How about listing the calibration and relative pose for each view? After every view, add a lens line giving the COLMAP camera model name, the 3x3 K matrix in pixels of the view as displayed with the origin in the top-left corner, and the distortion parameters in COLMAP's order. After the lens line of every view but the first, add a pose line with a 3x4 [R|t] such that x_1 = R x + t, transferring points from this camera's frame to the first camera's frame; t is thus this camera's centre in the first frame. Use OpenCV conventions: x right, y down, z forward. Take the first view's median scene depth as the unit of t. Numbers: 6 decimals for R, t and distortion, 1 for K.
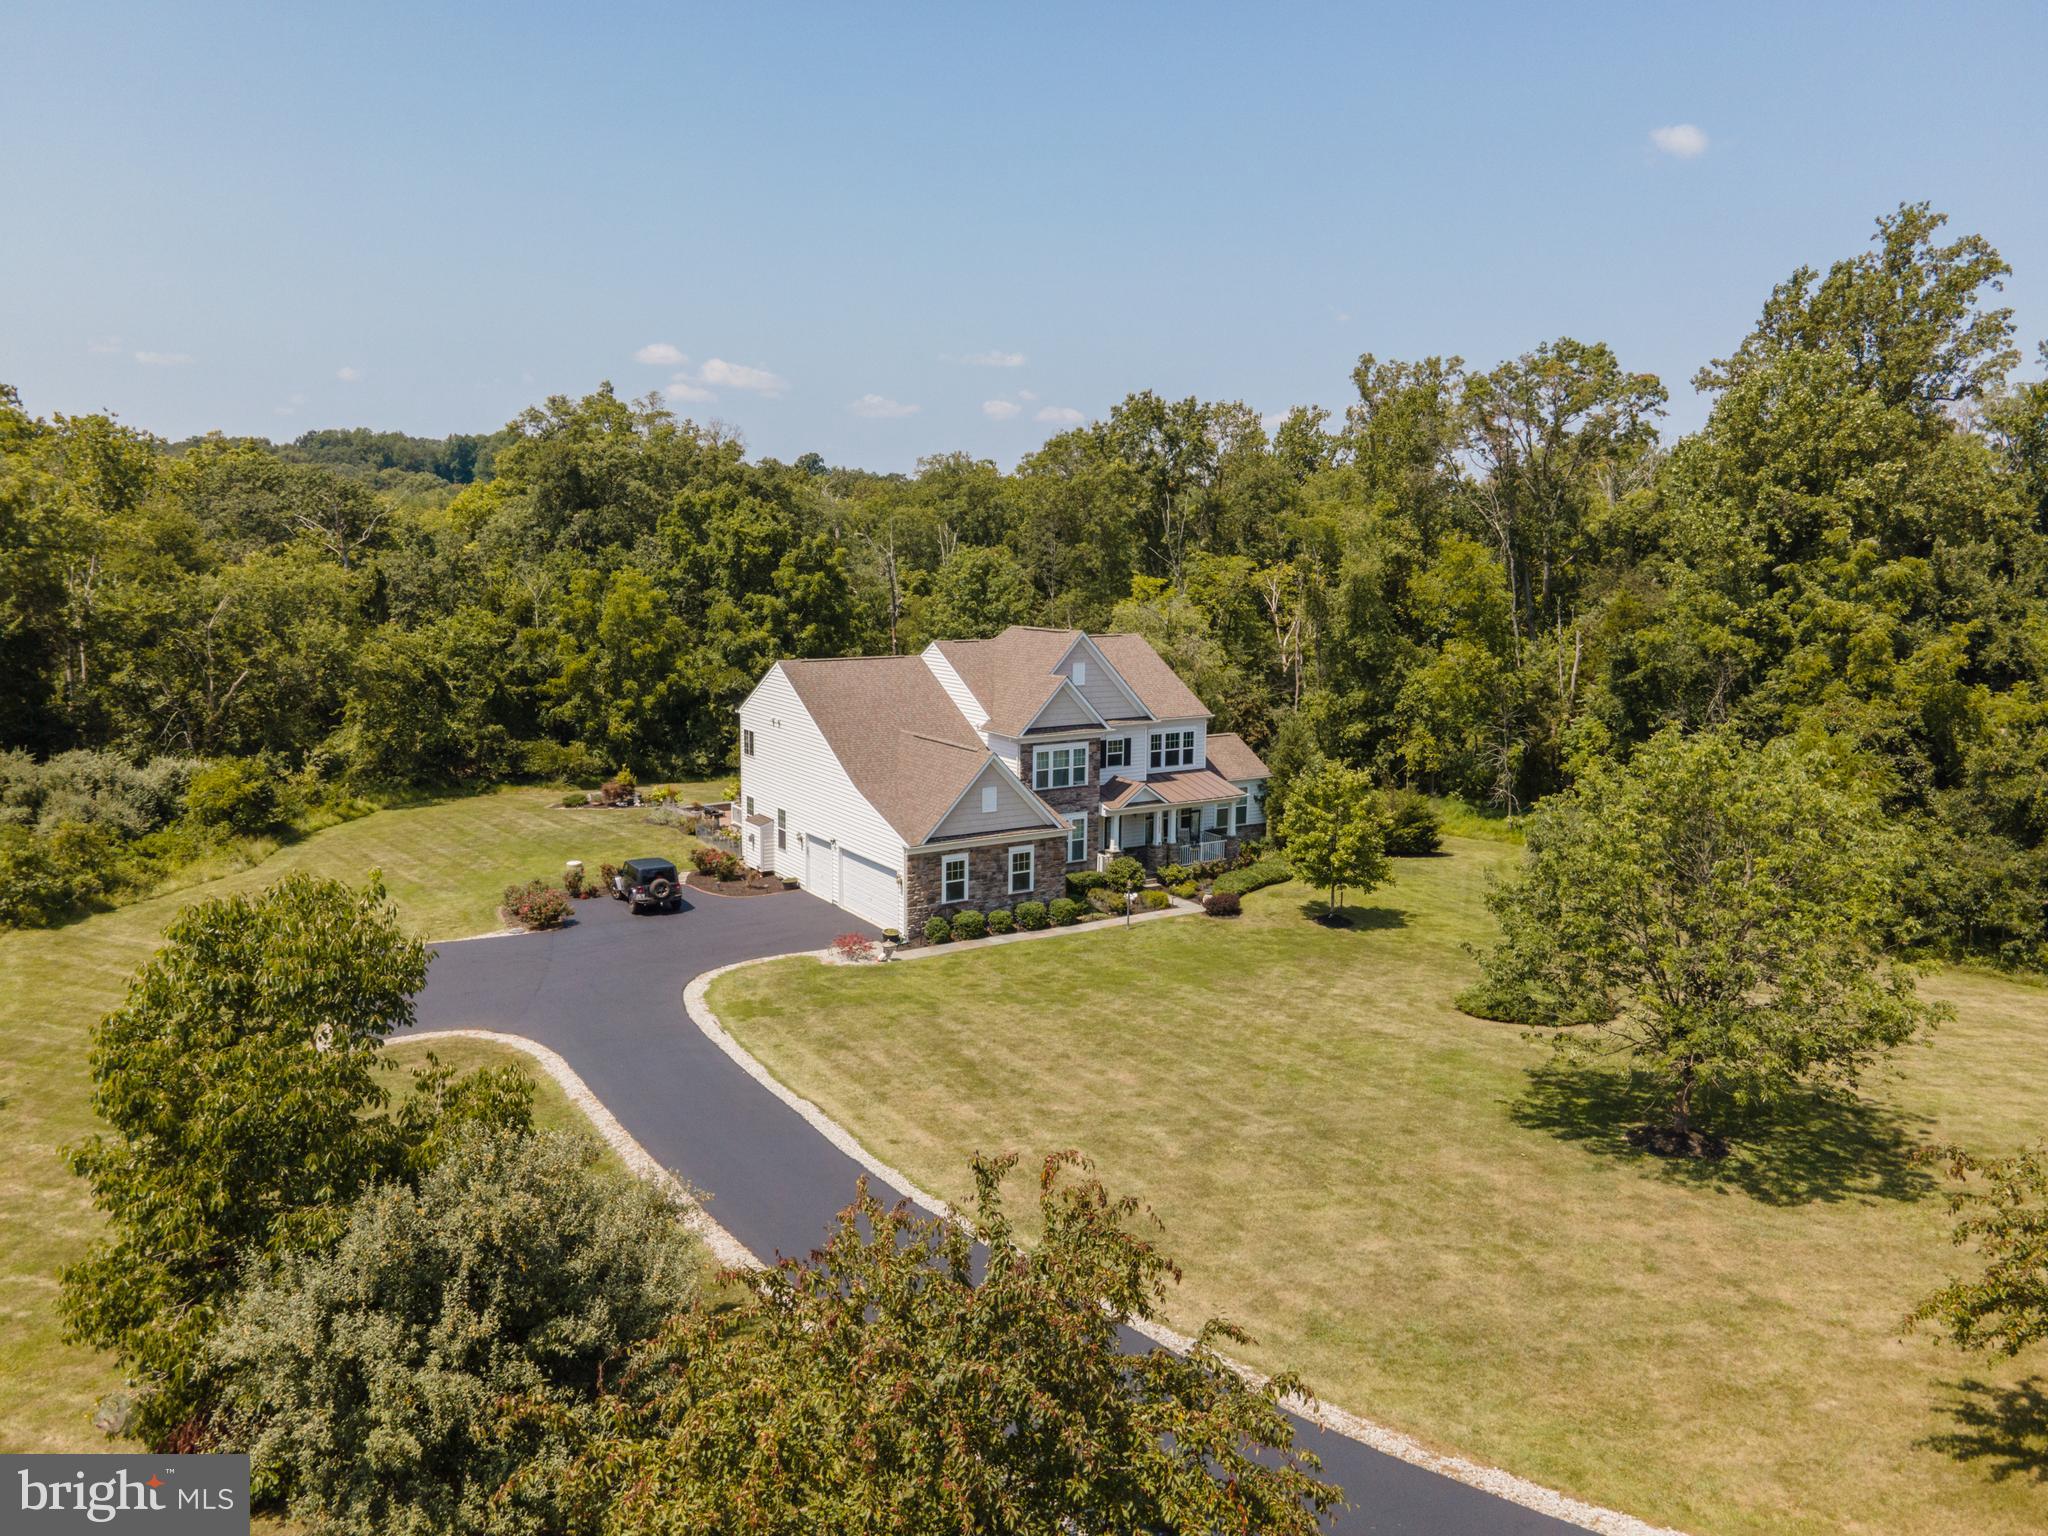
lens RADIAL K [[1510.1, 0, 1028.8], [0, 1510.1, 712.9], [0, 0, 1]] dist [0.025766, -0.001711]
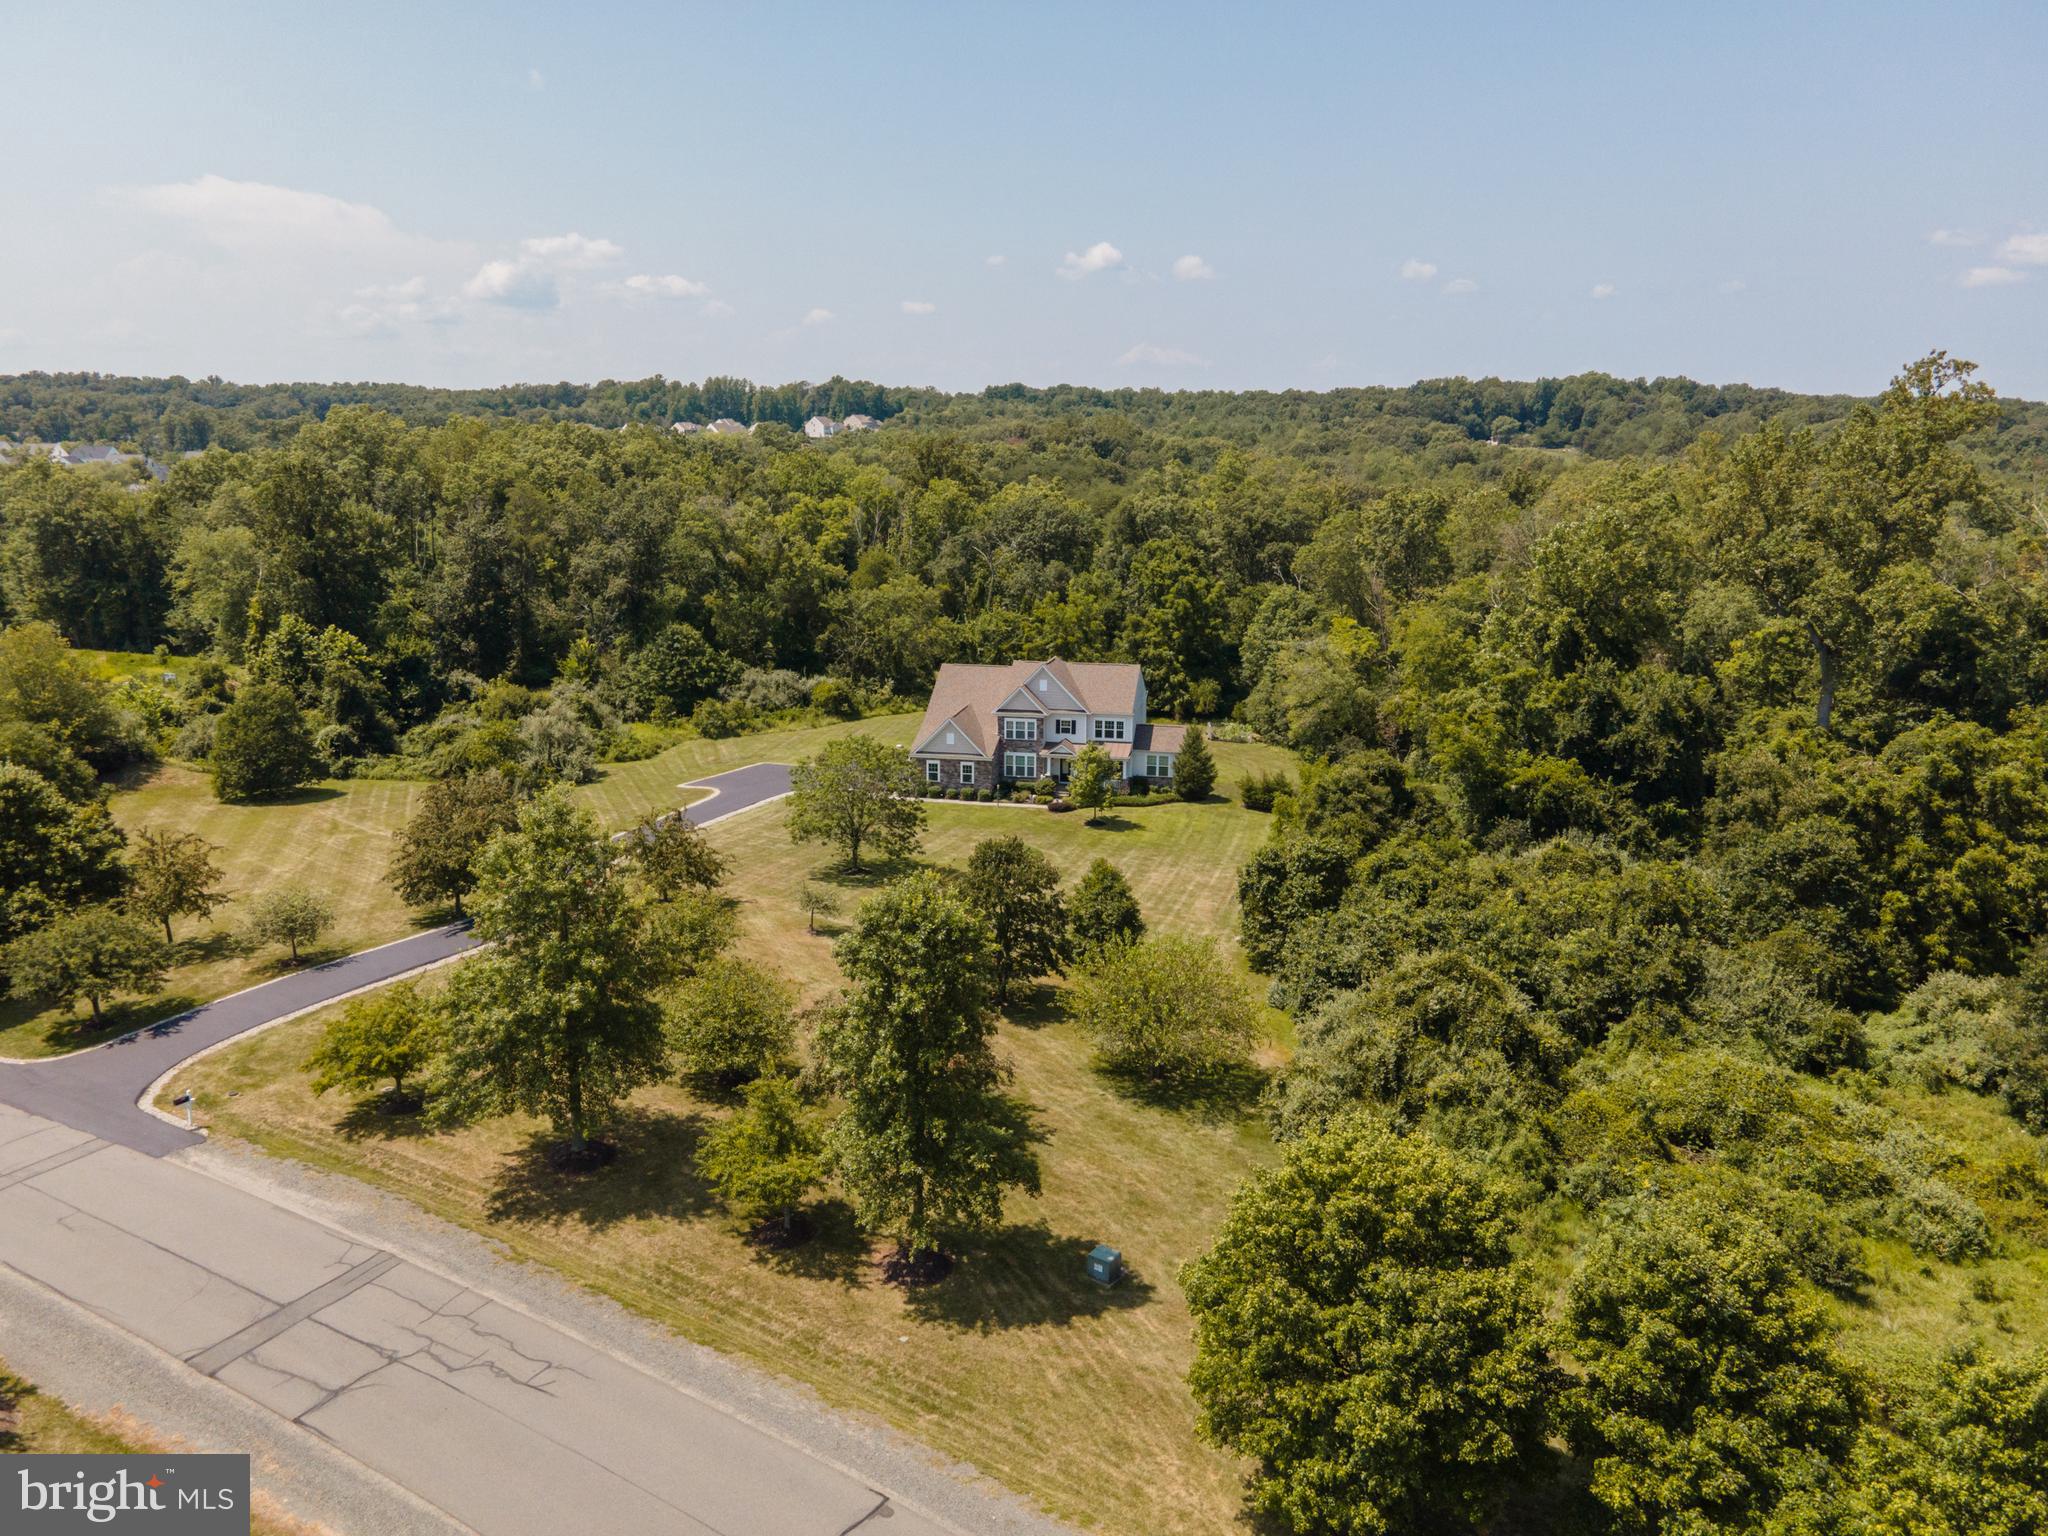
lens RADIAL K [[1510.1, 0, 1028.8], [0, 1510.1, 712.9], [0, 0, 1]] dist [0.025766, -0.001711]
pose [[0.722489, 0.123779, -0.680212, 1.419418], [-0.083398, 0.992262, 0.091982, -0.176143], [0.686334, -0.009728, 0.727222, -0.486546]]
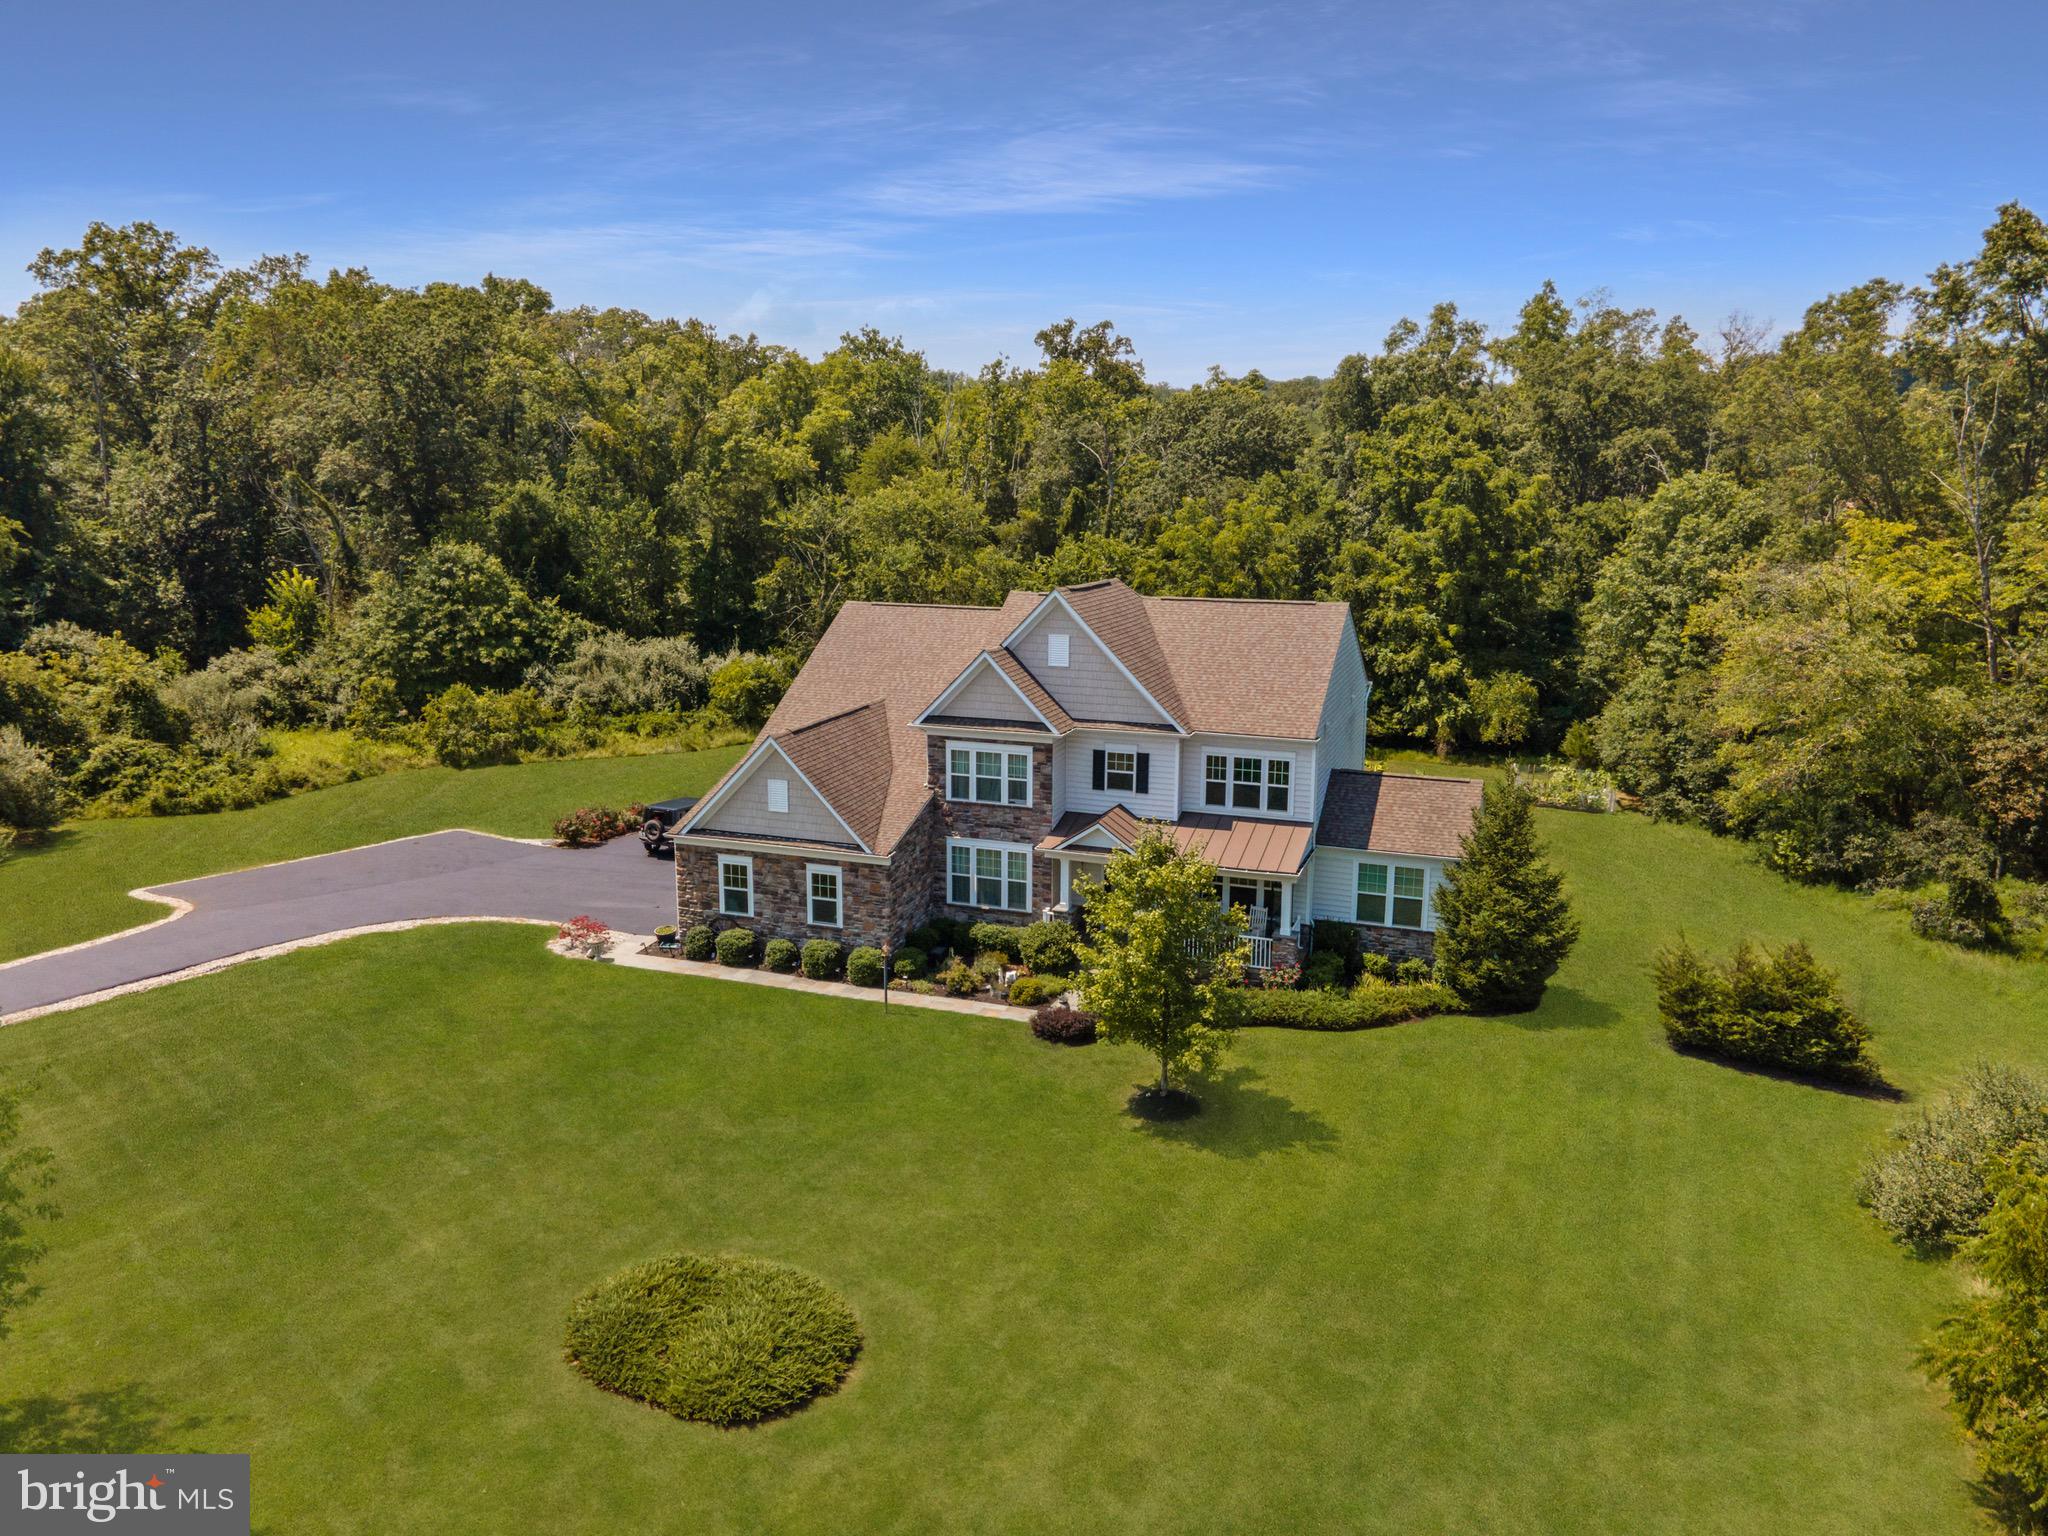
lens RADIAL K [[1510.1, 0, 1028.8], [0, 1510.1, 712.9], [0, 0, 1]] dist [0.025766, -0.001711]
pose [[0.600072, 0.130486, -0.789232, 0.593416], [-0.094606, 0.991259, 0.091956, -0.061287], [0.794332, 0.019486, 0.607171, 0.574421]]
